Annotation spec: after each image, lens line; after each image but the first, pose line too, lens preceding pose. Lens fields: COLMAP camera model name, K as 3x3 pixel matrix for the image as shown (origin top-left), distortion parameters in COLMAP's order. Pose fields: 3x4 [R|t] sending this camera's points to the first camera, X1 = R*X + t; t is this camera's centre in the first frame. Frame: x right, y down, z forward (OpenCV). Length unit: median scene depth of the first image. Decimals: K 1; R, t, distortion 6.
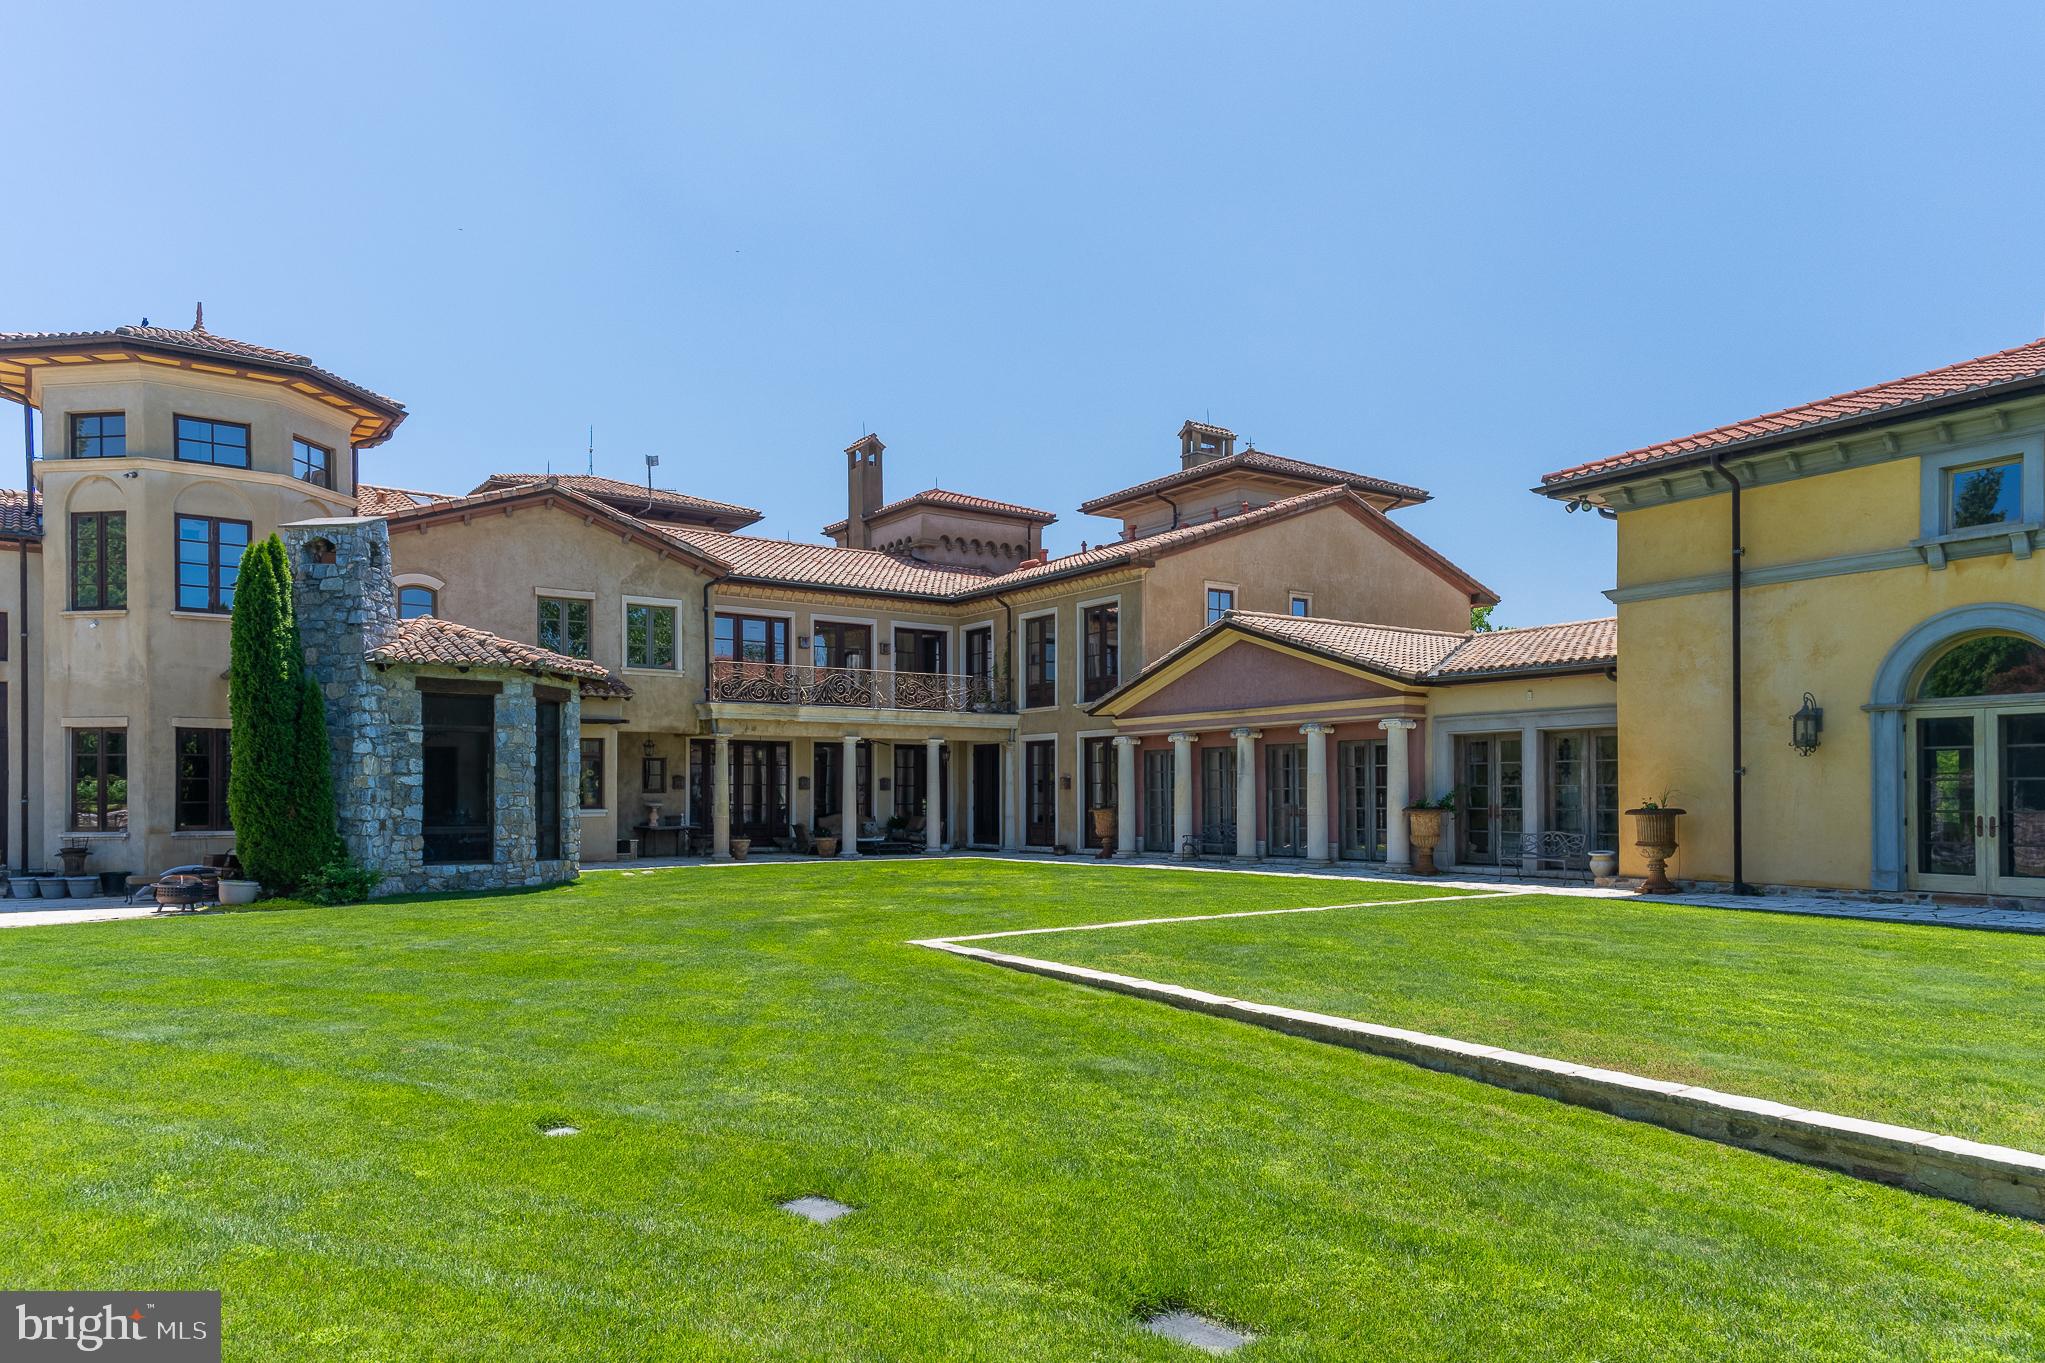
lens RADIAL K [[1462.1, 0, 966.8], [0, 1462.1, 779.6], [0, 0, 1]] dist [0.054566, -0.017916]
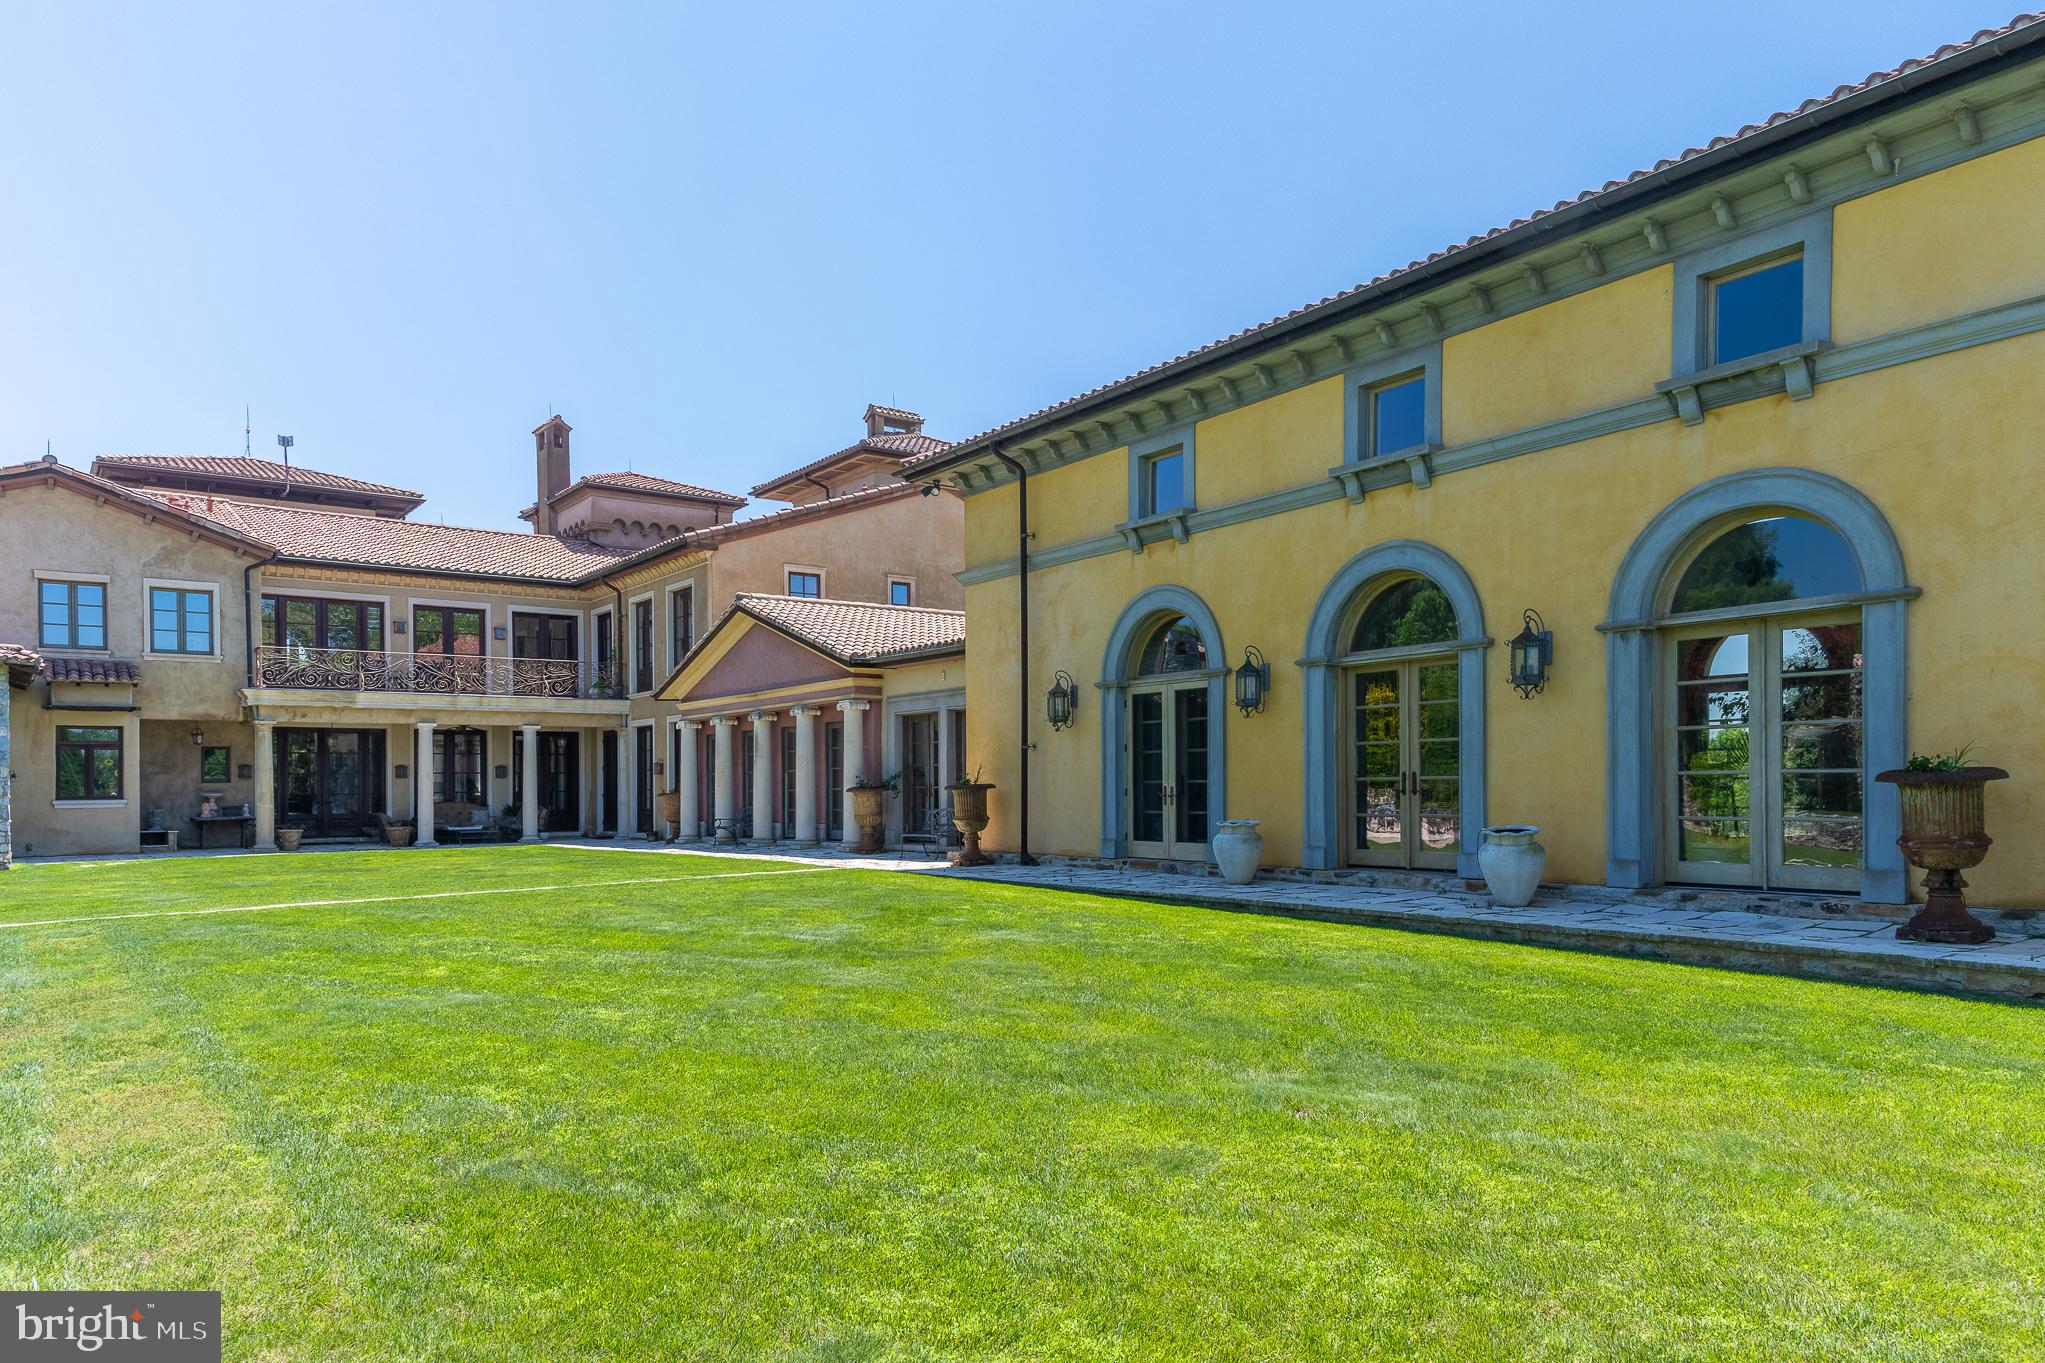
lens RADIAL K [[1500.5, 0, 1124.8], [0, 1500.5, 802.4], [0, 0, 1]] dist [0.022203, -0.042346]
pose [[0.998727, -0.008822, 0.049668, 0.368452], [0.007890, 0.999789, 0.018940, 0.009406], [-0.049825, -0.018524, 0.998586, -0.037143]]
